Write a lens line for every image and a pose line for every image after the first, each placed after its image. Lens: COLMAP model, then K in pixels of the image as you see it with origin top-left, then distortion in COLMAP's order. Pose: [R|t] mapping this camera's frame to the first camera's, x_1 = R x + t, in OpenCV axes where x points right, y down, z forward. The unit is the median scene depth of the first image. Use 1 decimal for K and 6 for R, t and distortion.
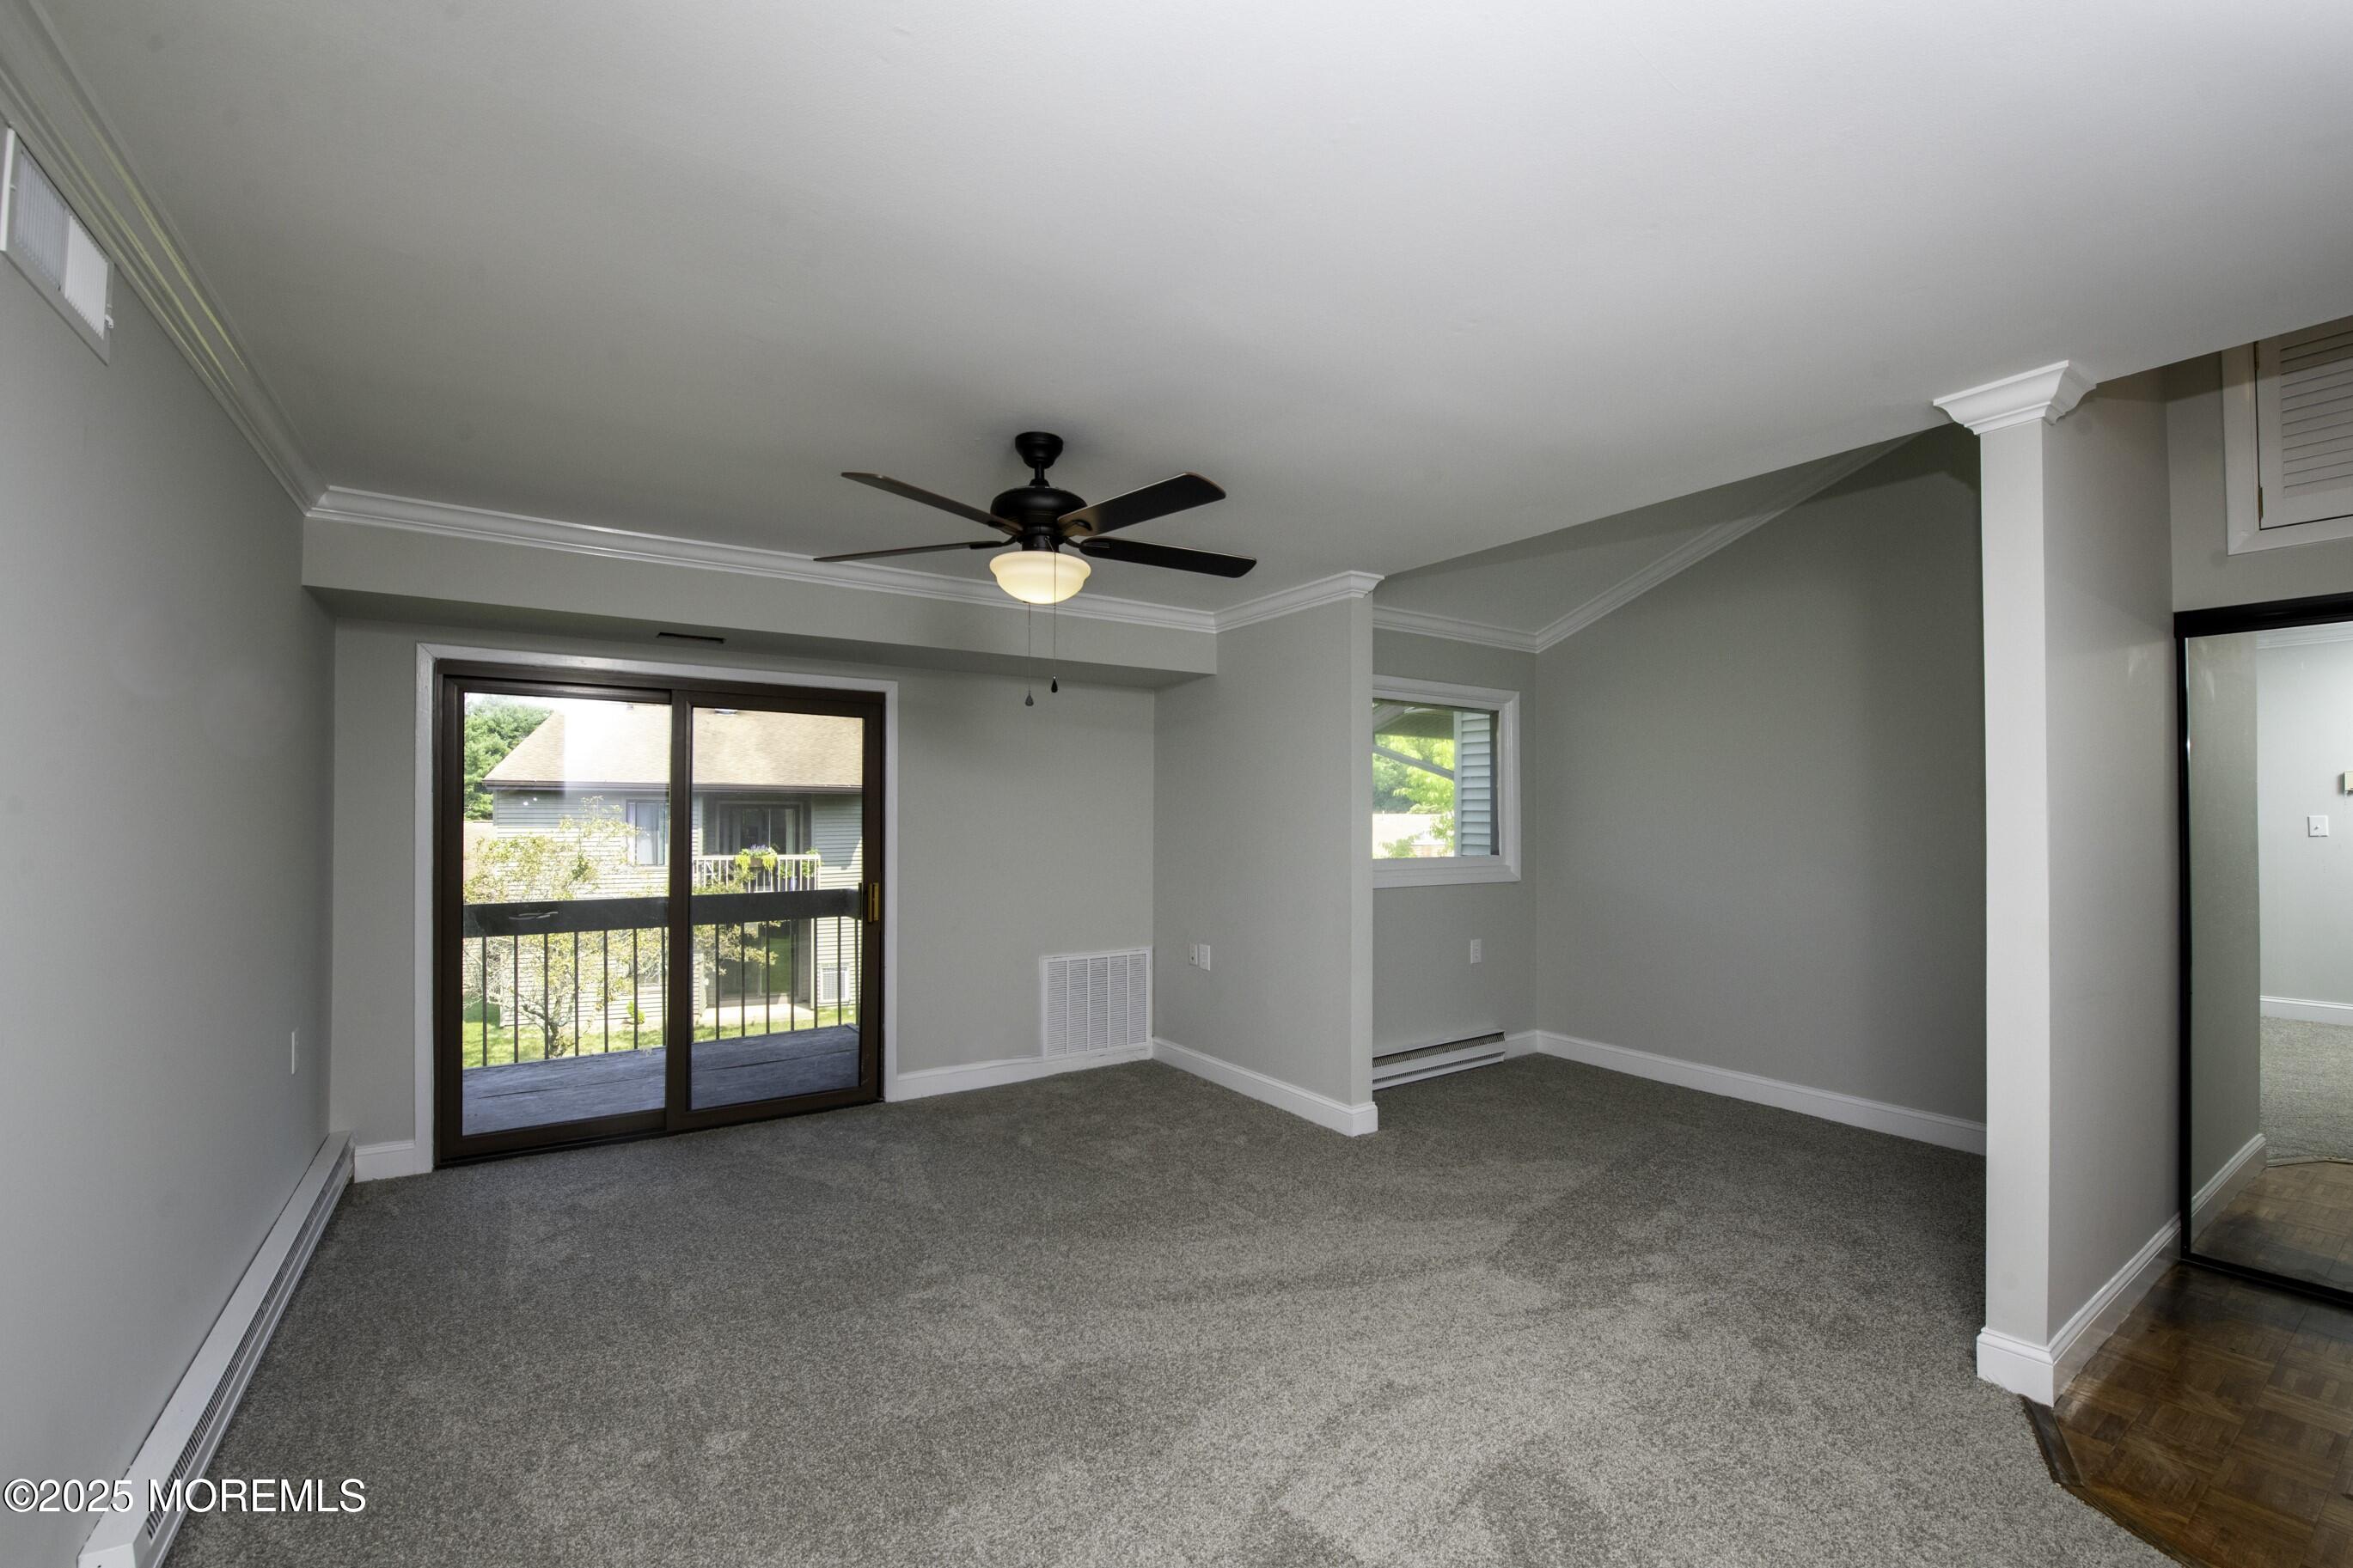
lens RADIAL K [[972.1, 0, 1187.3], [0, 972.1, 808.7], [0, 0, 1]] dist [0.000361, -0.000028]
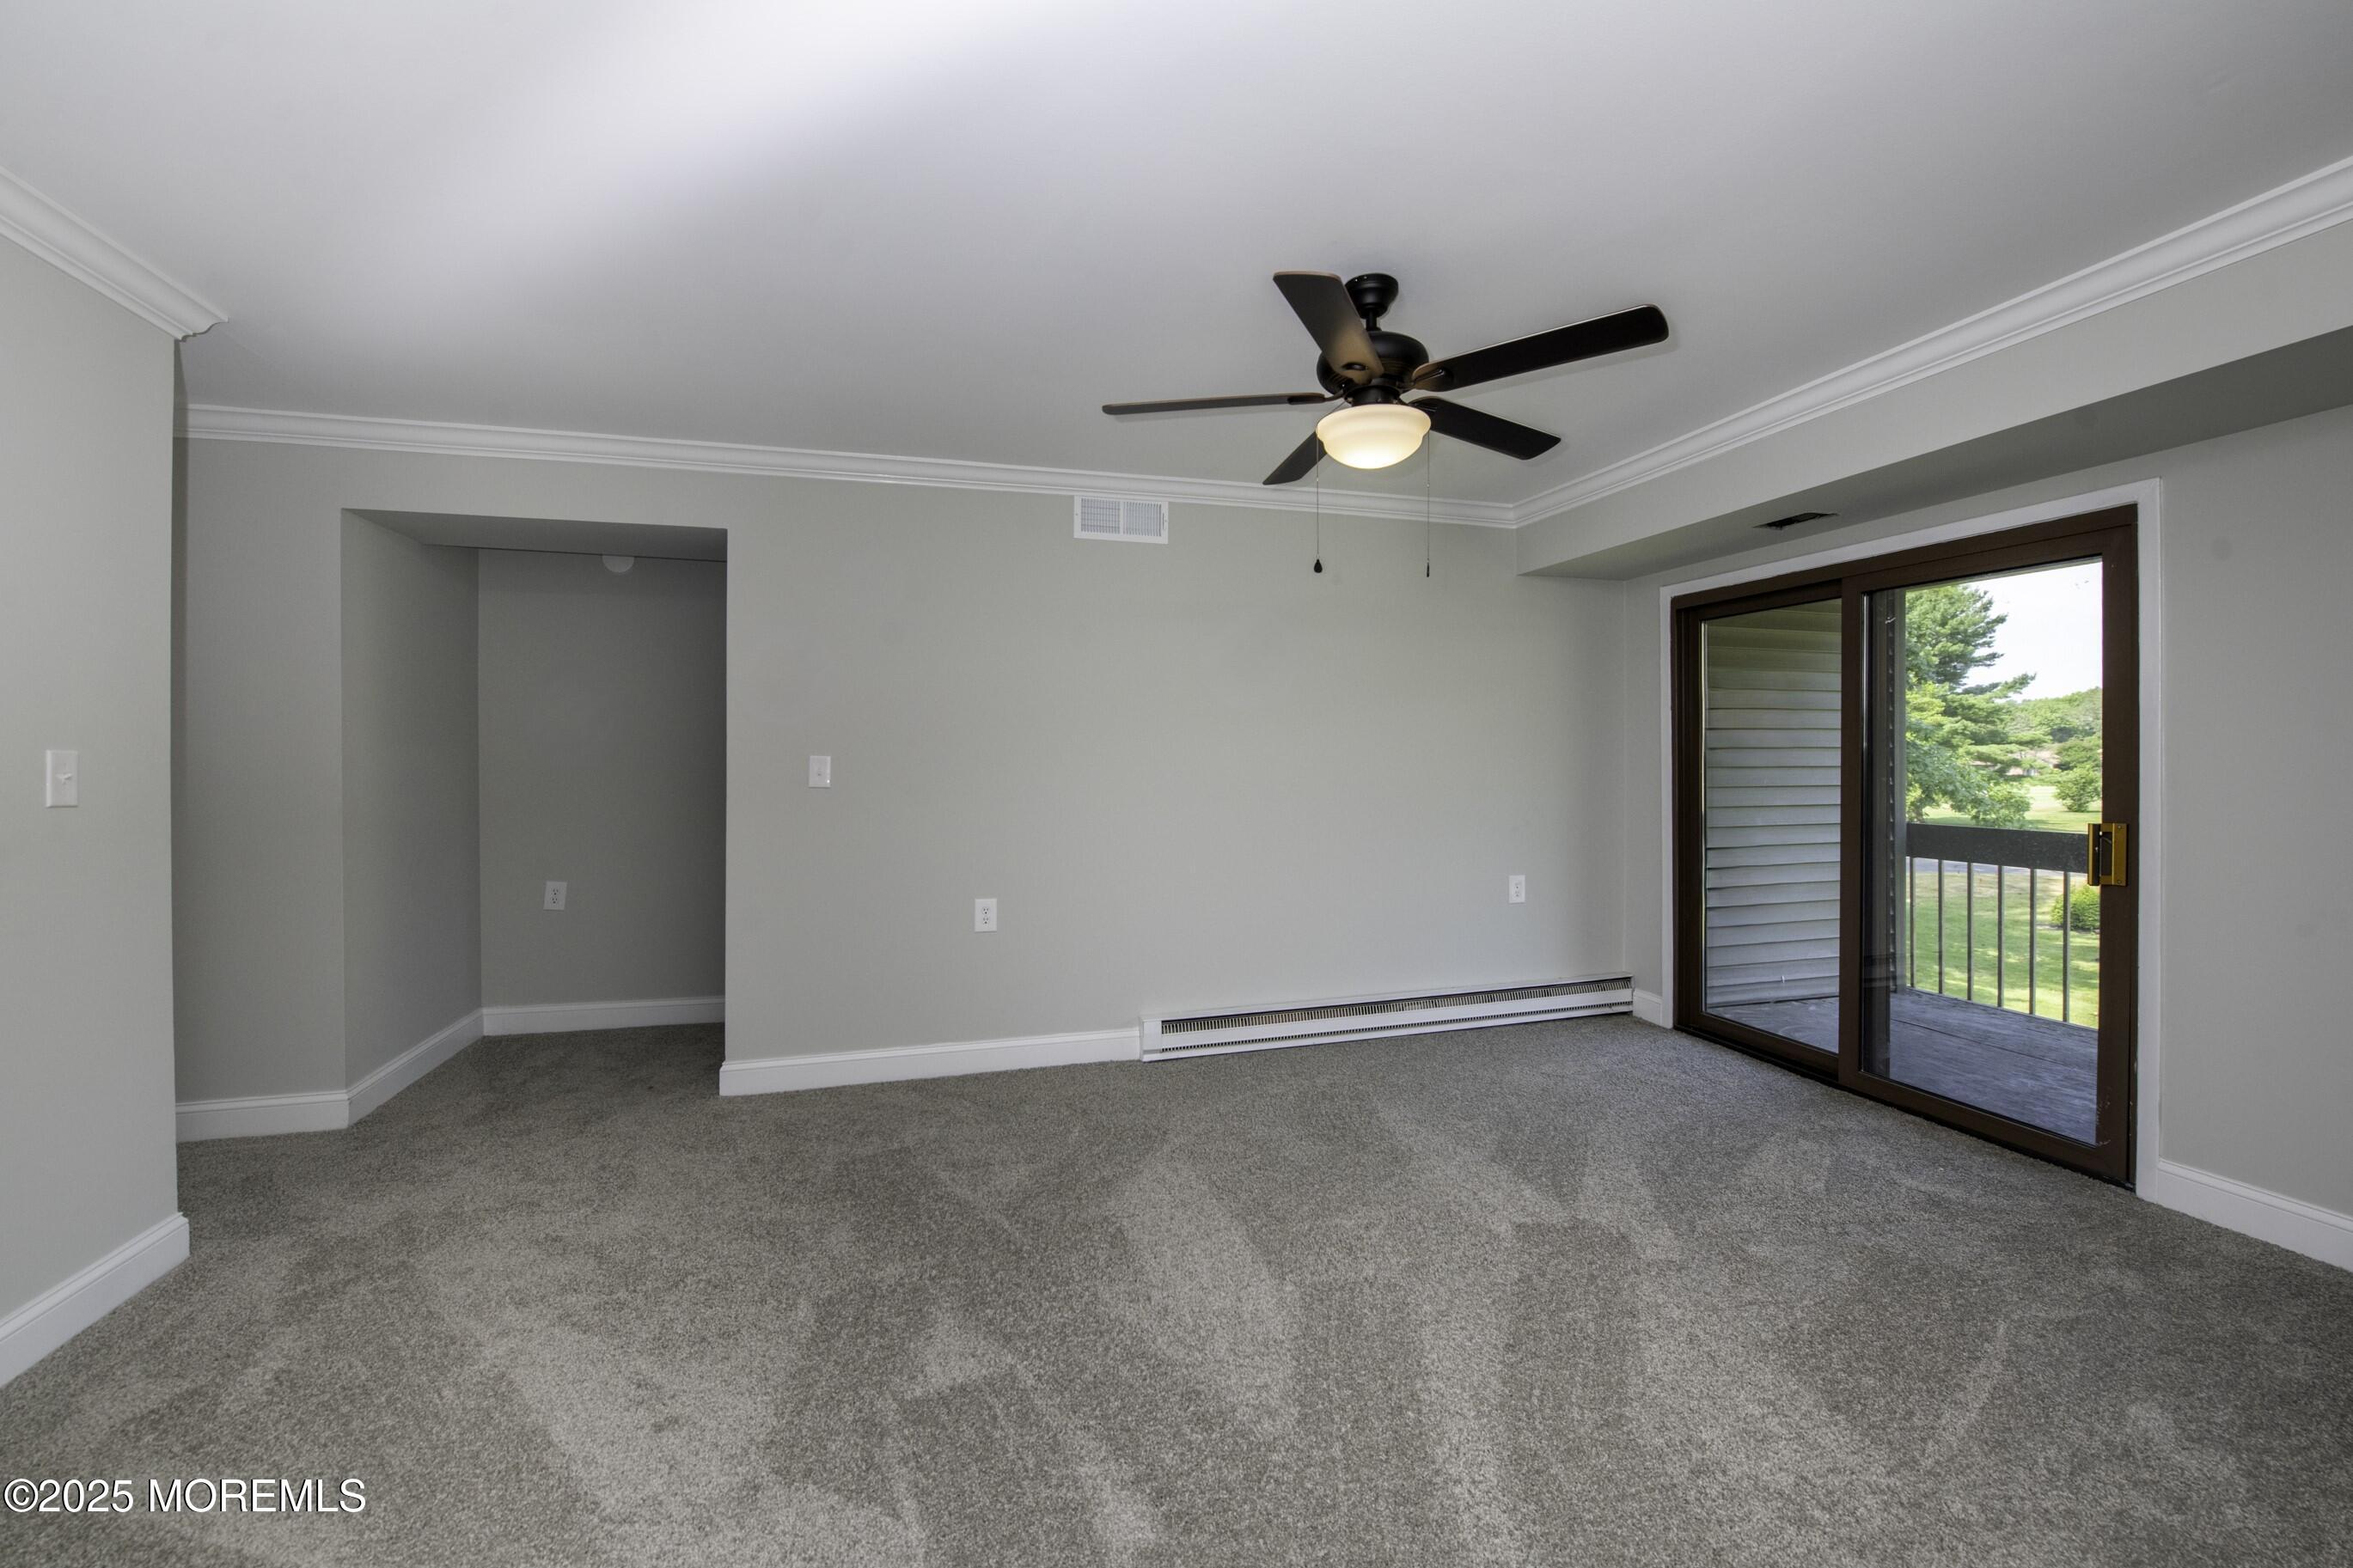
lens RADIAL K [[1021.3, 0, 1180.1], [0, 1021.3, 769.6], [0, 0, 1]] dist [-0.015320, -0.000422]
pose [[-0.320355, 0.007254, -0.947270, 0.458267], [0.010933, 0.999932, 0.003960, 0.035474], [0.947235, -0.009088, -0.320412, 0.653872]]
